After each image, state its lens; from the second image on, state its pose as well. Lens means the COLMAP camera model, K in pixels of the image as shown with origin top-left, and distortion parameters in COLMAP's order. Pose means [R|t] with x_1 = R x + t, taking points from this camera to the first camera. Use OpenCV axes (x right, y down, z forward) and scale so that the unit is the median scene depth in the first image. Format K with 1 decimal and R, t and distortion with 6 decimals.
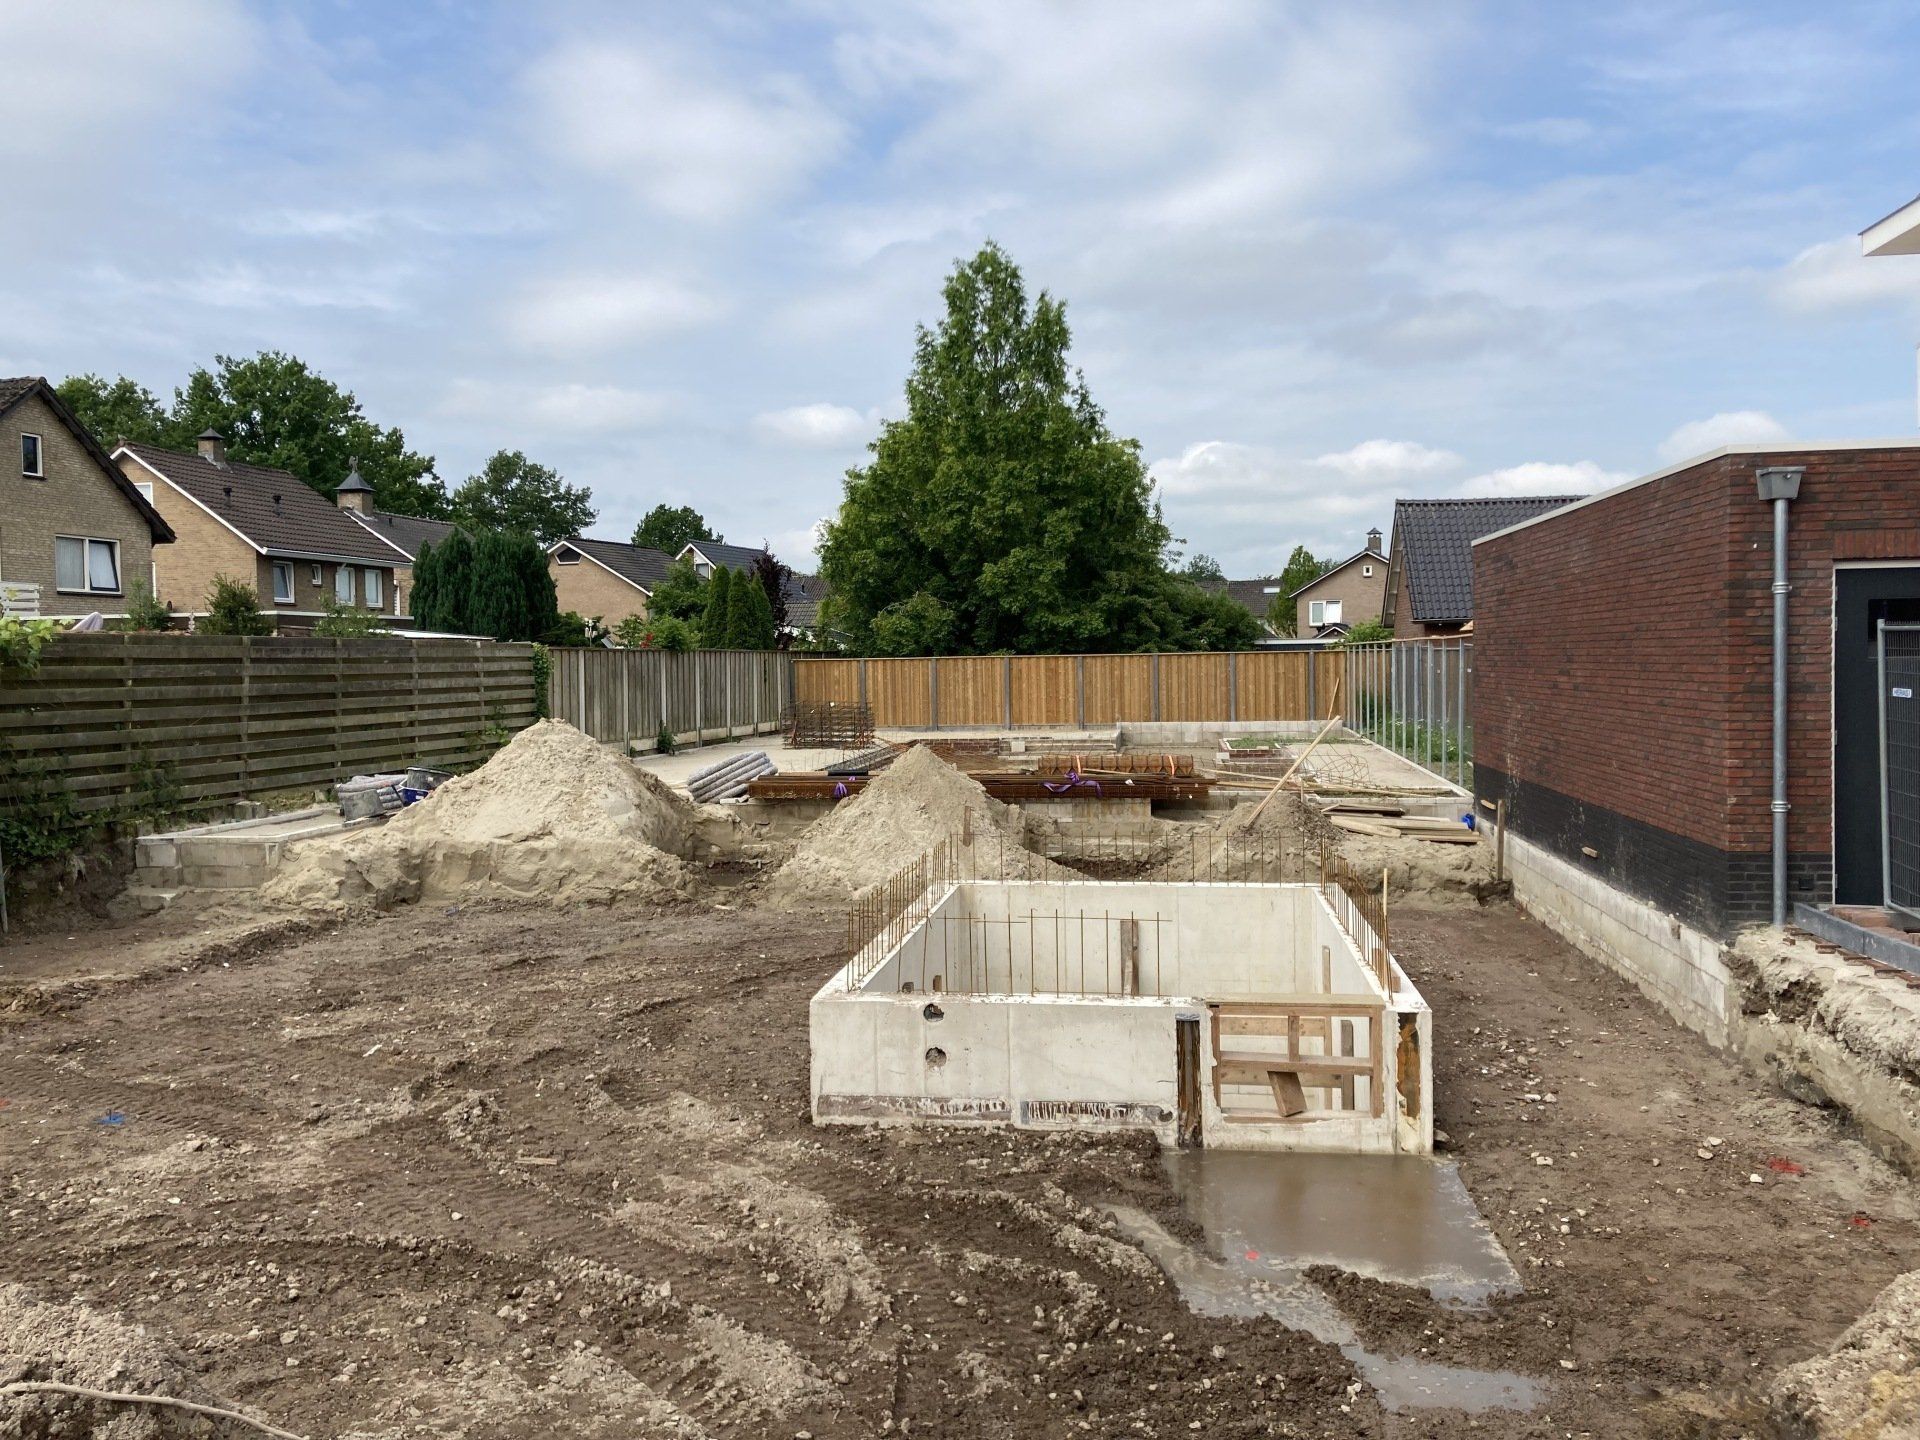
lens RADIAL K [[1574.5, 0, 930.6], [0, 1574.5, 710.0], [0, 0, 1]] dist [0.050870, -0.078016]
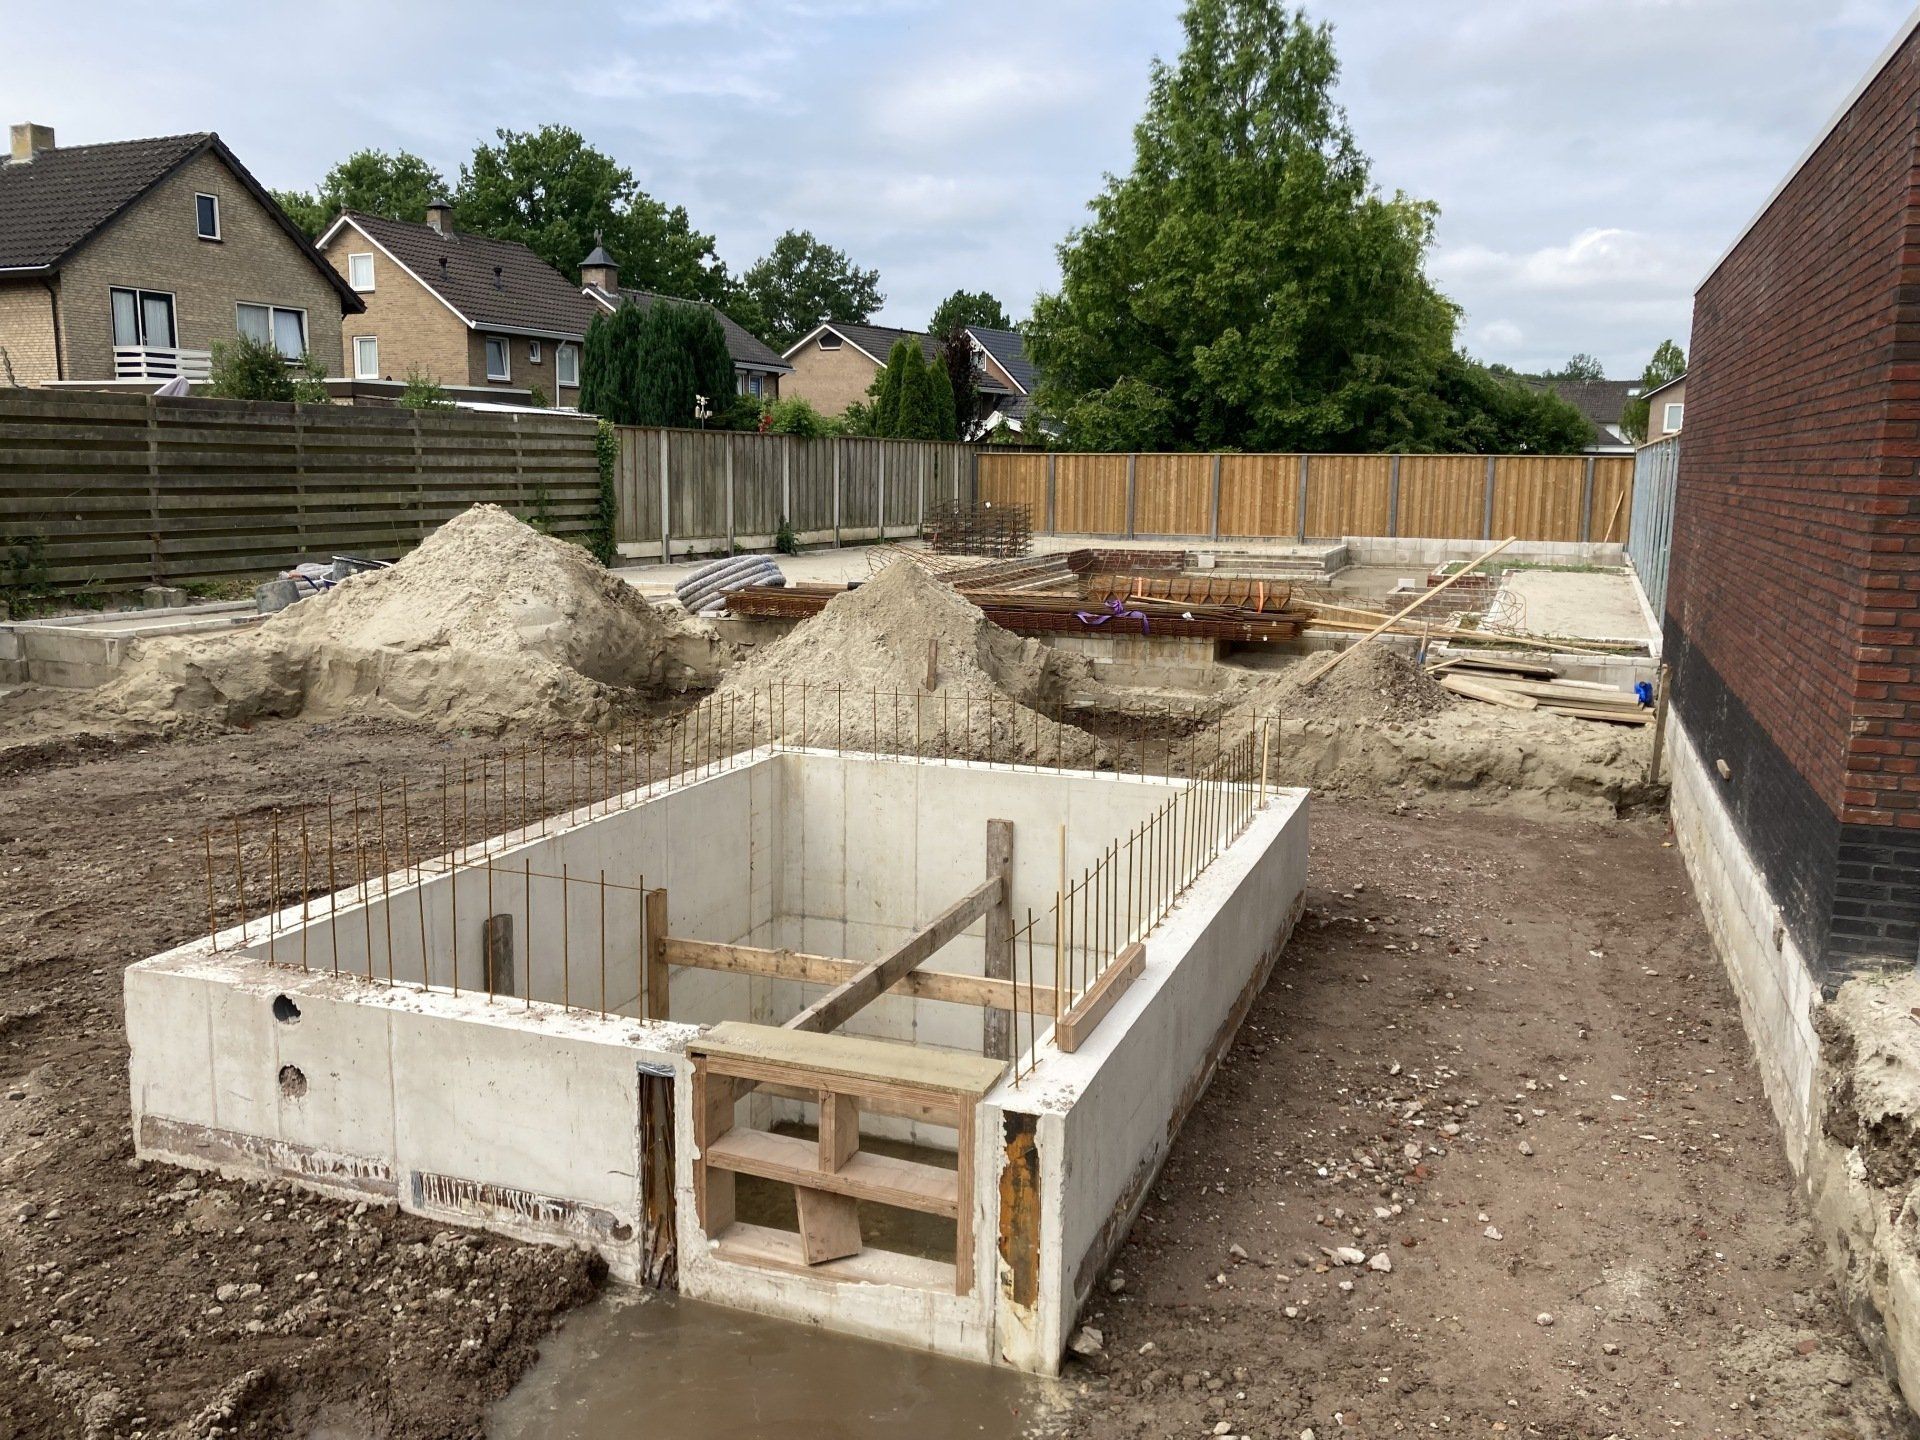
lens RADIAL K [[1574.5, 0, 926.4], [0, 1574.5, 714.7], [0, 0, 1]] dist [0.050870, -0.078016]
pose [[0.975501, 0.061484, -0.211230, 0.093034], [-0.034048, 0.990778, 0.131149, -0.001121], [0.217345, -0.120744, 0.968598, 0.127293]]
